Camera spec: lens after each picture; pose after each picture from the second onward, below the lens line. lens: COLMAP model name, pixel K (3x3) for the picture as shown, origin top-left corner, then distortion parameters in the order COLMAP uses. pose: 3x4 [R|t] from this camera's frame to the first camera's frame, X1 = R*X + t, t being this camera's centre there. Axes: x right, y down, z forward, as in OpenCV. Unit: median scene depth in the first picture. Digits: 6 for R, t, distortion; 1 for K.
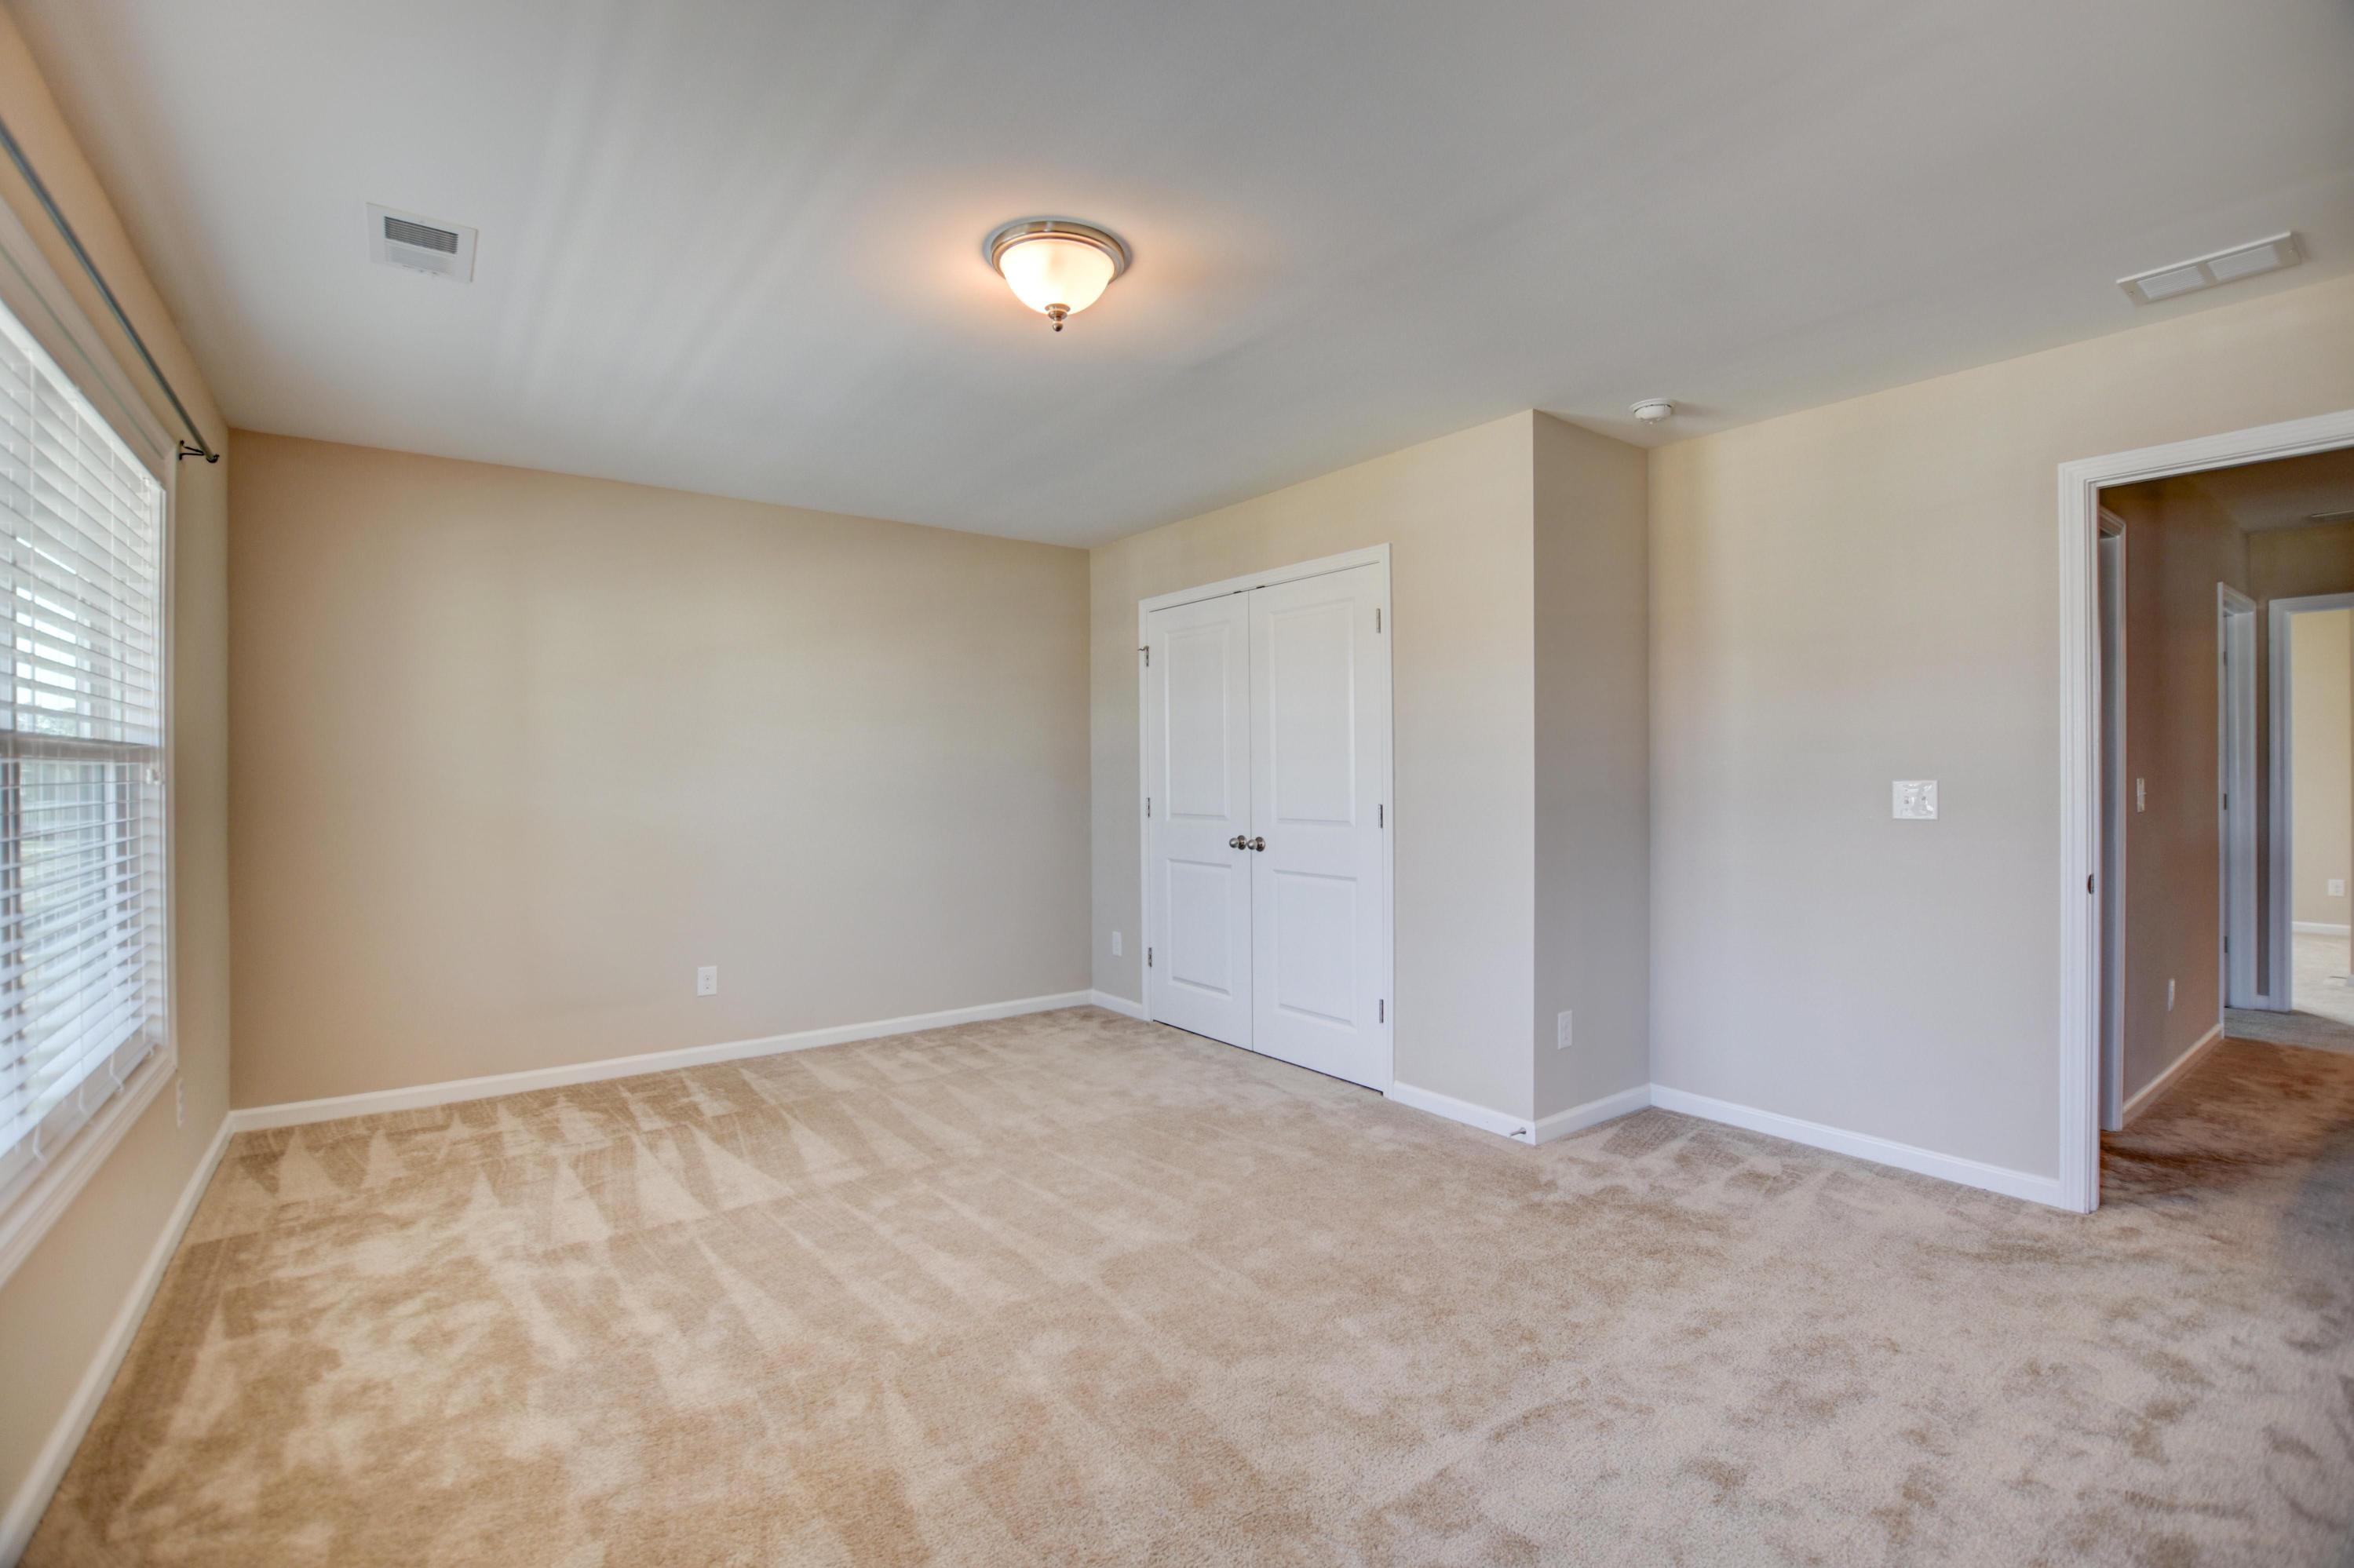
lens RADIAL K [[1053.8, 0, 1172.9], [0, 1053.8, 778.2], [0, 0, 1]] dist [-0.020711, 0.000646]
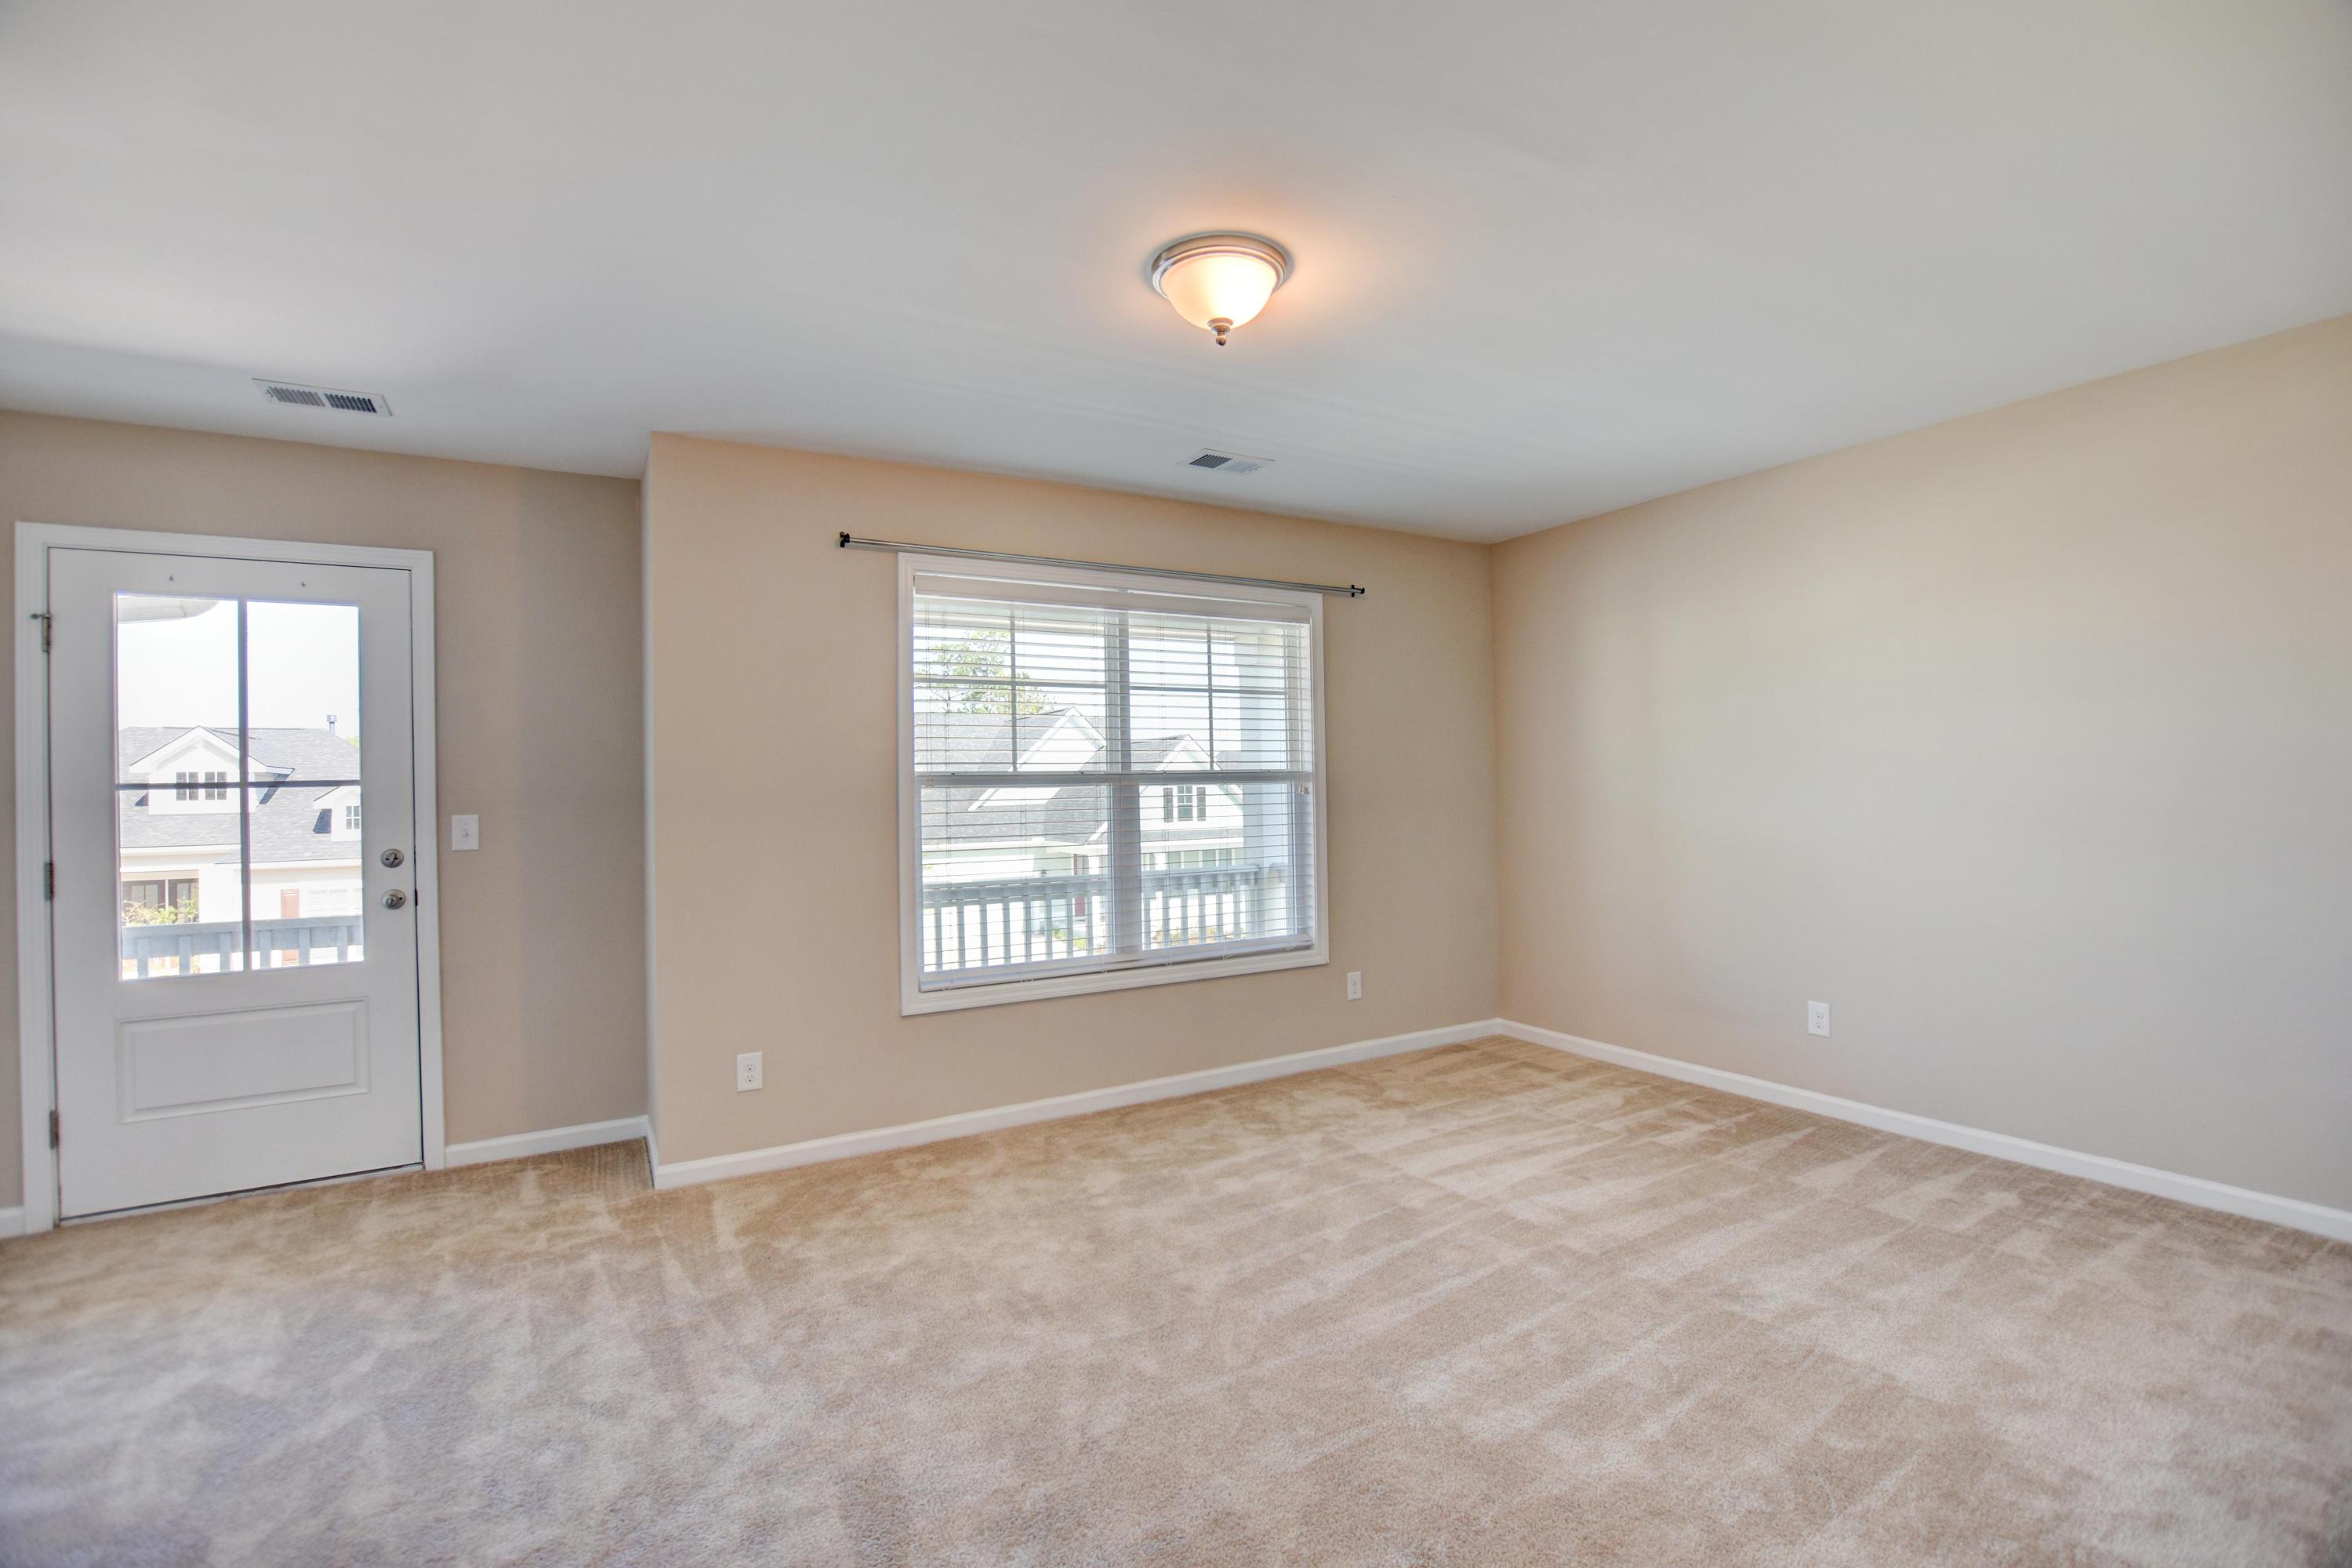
lens RADIAL K [[1053.0, 0, 1171.9], [0, 1053.0, 778.2], [0, 0, 1]] dist [-0.020711, 0.000646]
pose [[-0.112737, -0.005584, -0.993609, 0.623820], [0.015199, 0.999858, -0.007343, -0.008444], [0.993509, -0.015929, -0.112636, 0.753921]]
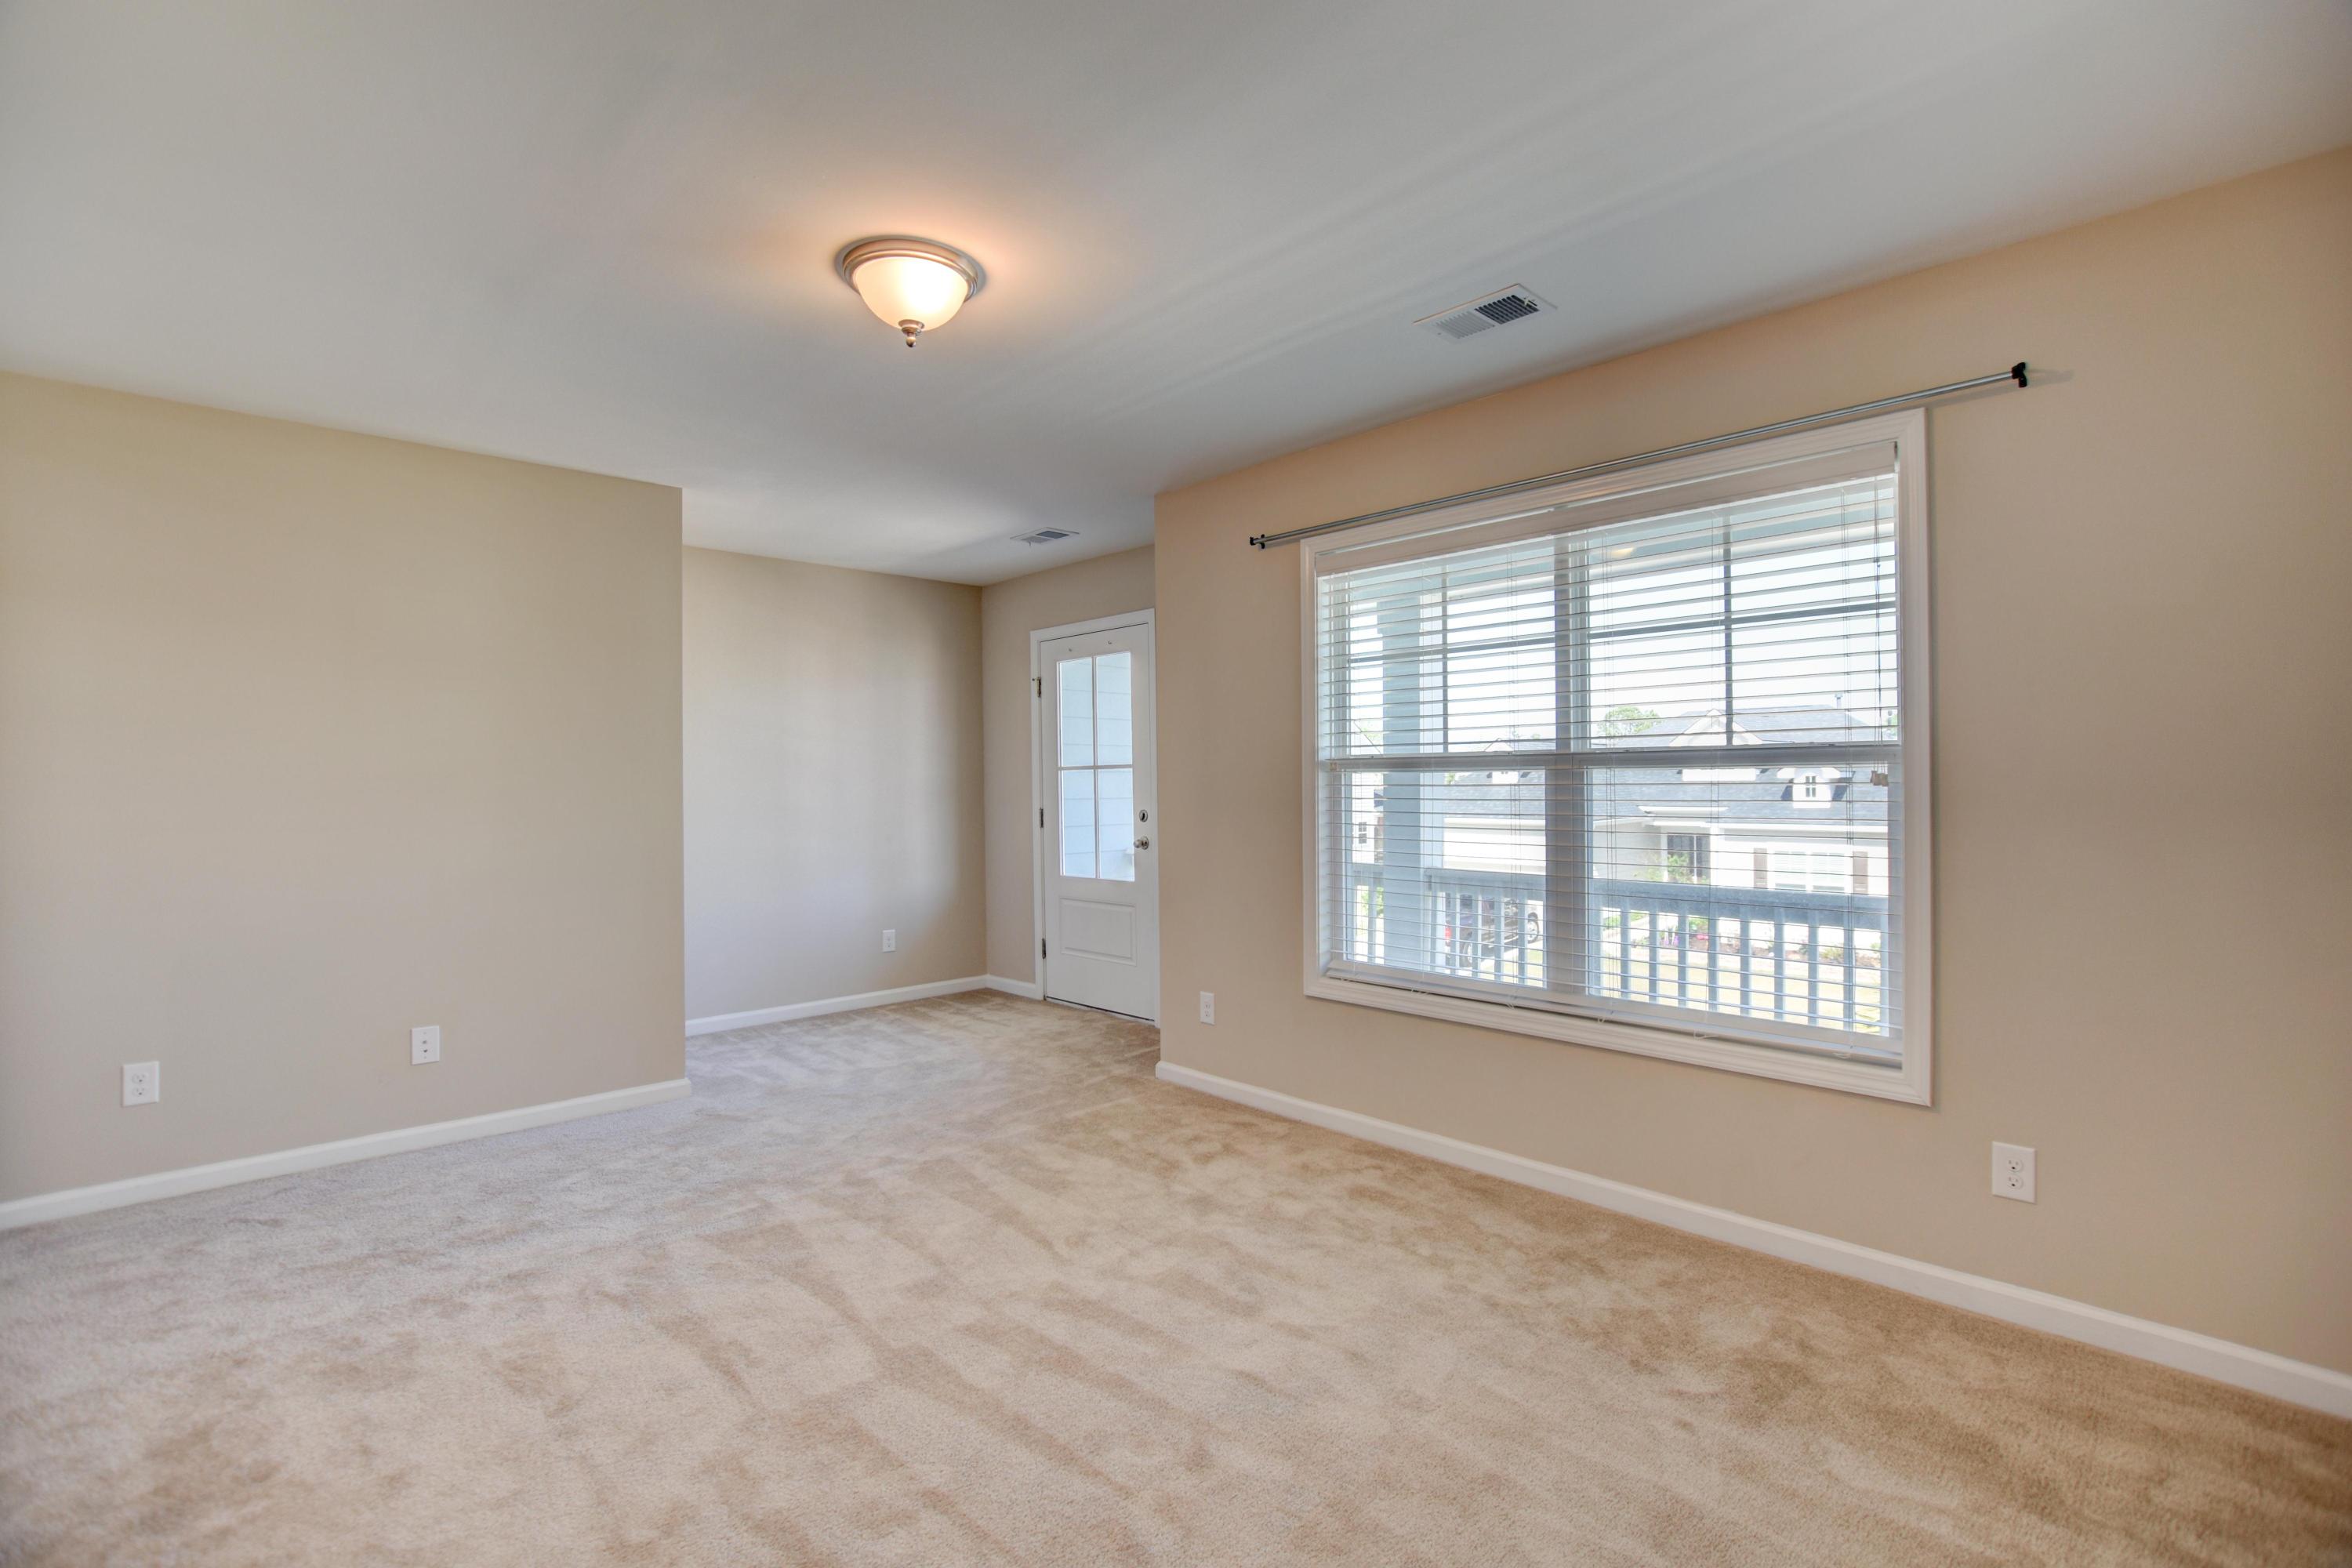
lens RADIAL K [[1053.0, 0, 1171.9], [0, 1053.0, 778.2], [0, 0, 1]] dist [-0.020711, 0.000646]
pose [[-0.991568, 0.008079, -0.129336, -0.161494], [0.007991, 0.999967, 0.001204, -0.005929], [0.129341, 0.000160, -0.991600, 1.450179]]
